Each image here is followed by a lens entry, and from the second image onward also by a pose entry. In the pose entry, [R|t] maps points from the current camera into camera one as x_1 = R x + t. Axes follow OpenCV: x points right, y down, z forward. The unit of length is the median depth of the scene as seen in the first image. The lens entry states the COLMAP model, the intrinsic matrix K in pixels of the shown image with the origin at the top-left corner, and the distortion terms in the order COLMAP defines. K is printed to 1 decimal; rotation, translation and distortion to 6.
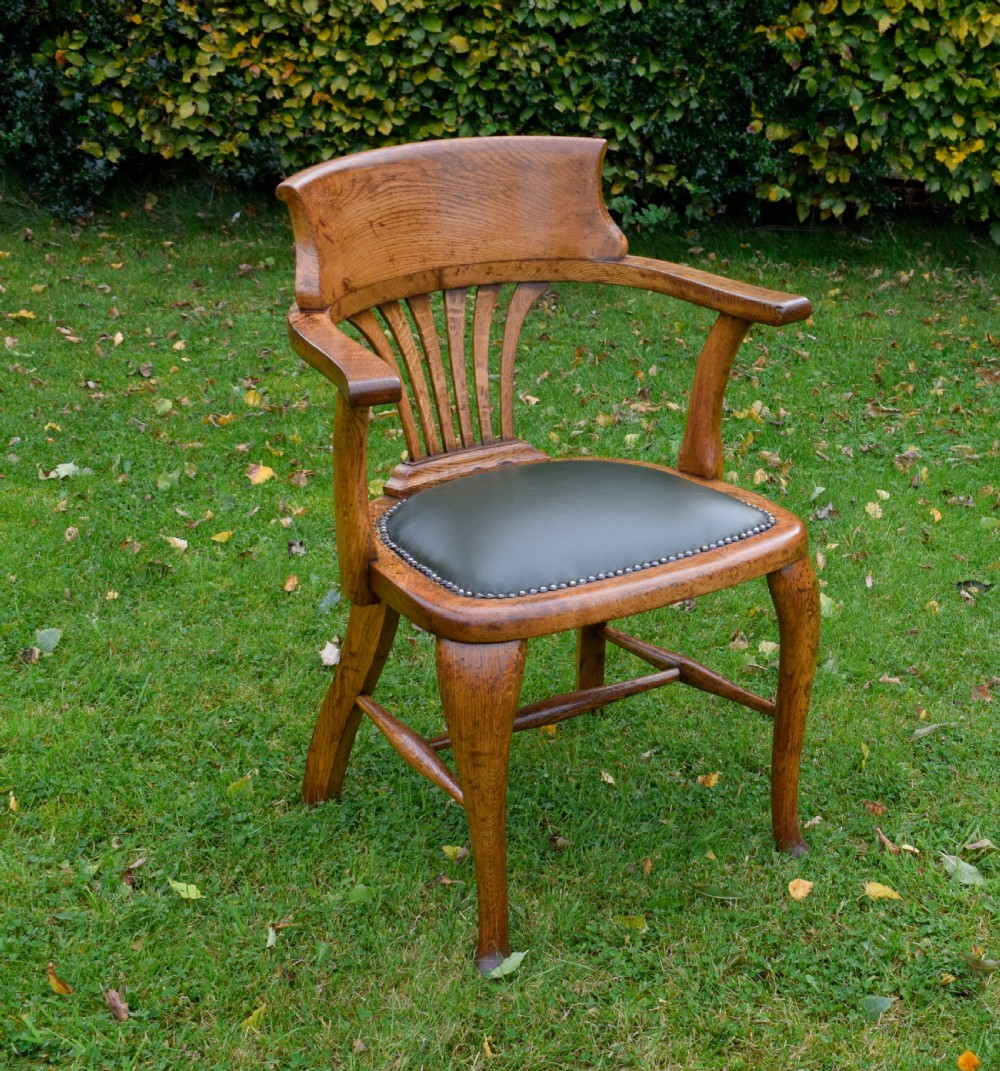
lens RADIAL K [[2082.2, 0, 784.8], [0, 2082.2, 535.6], [0, 0, 1]] dist [-0.023545, -0.003122]
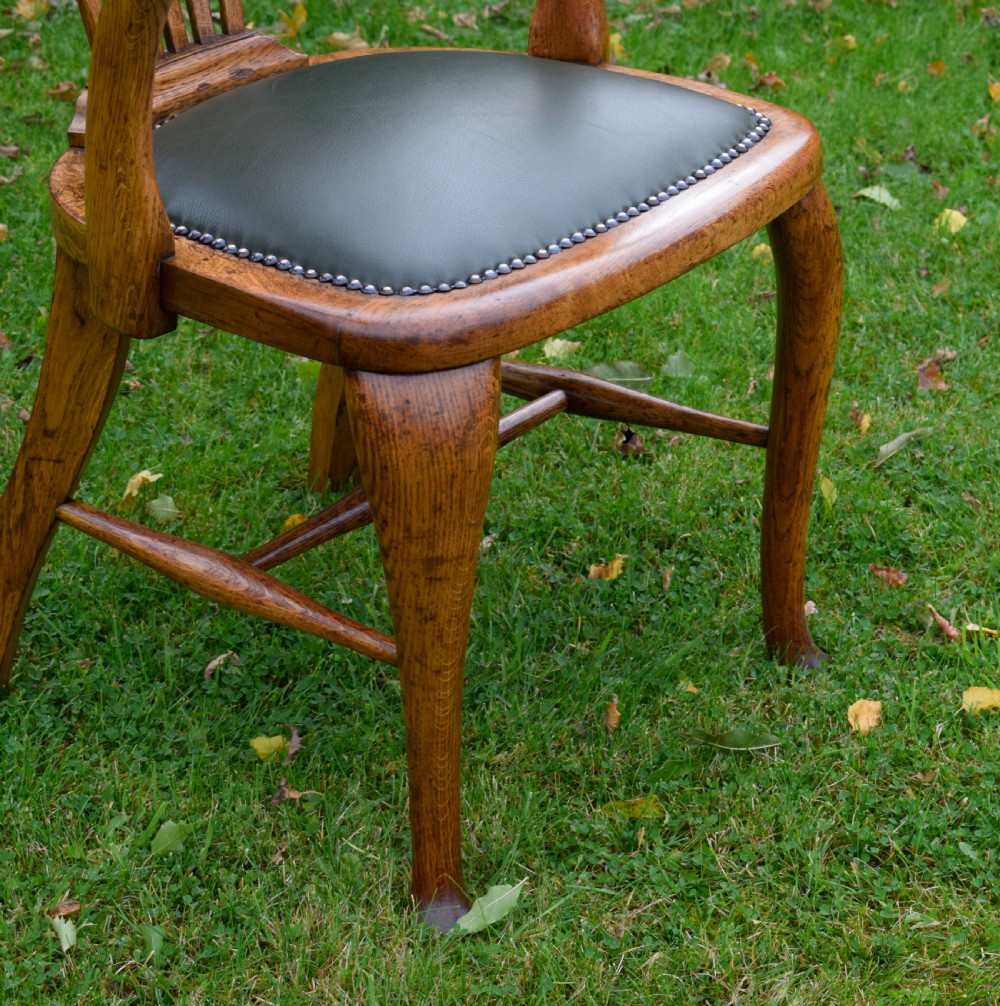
lens RADIAL K [[3463.8, 0, 746.4], [0, 3463.8, 501.3], [0, 0, 1]] dist [-0.035293, 0.196859]
pose [[0.951656, -0.134190, 0.276305, -0.187695], [0.107325, 0.988095, 0.110226, -0.005448], [-0.287806, -0.075243, 0.954728, 0.025923]]
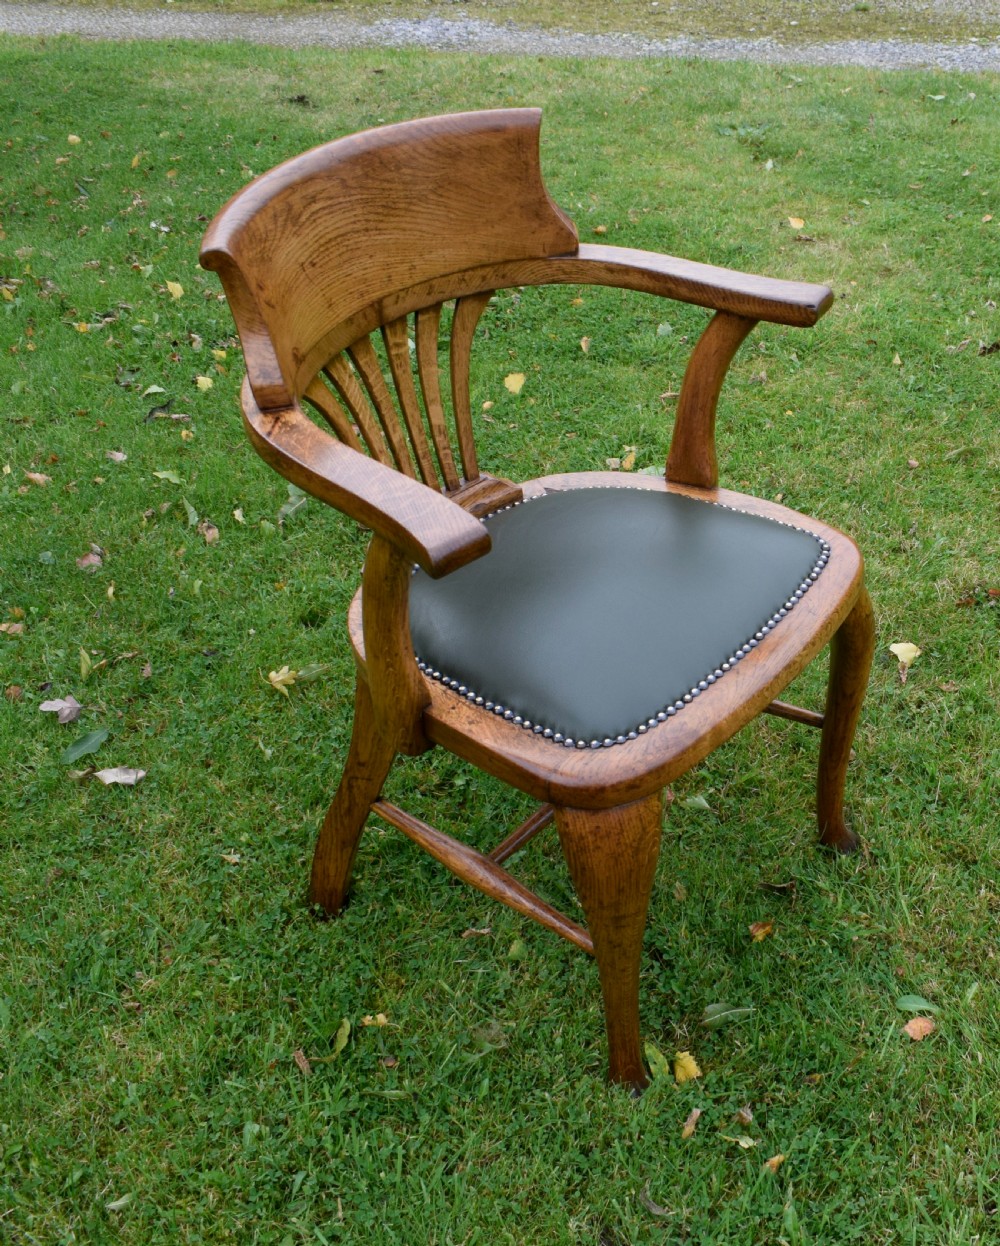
lens RADIAL K [[1456.7, 0, 753.4], [0, 1456.7, 655.9], [0, 0, 1]] dist [-0.055252, 0.025451]
pose [[0.945628, -0.198325, 0.257790, -0.129756], [0.117486, 0.947353, 0.297859, -0.095689], [-0.303291, -0.251377, 0.919143, 0.259744]]
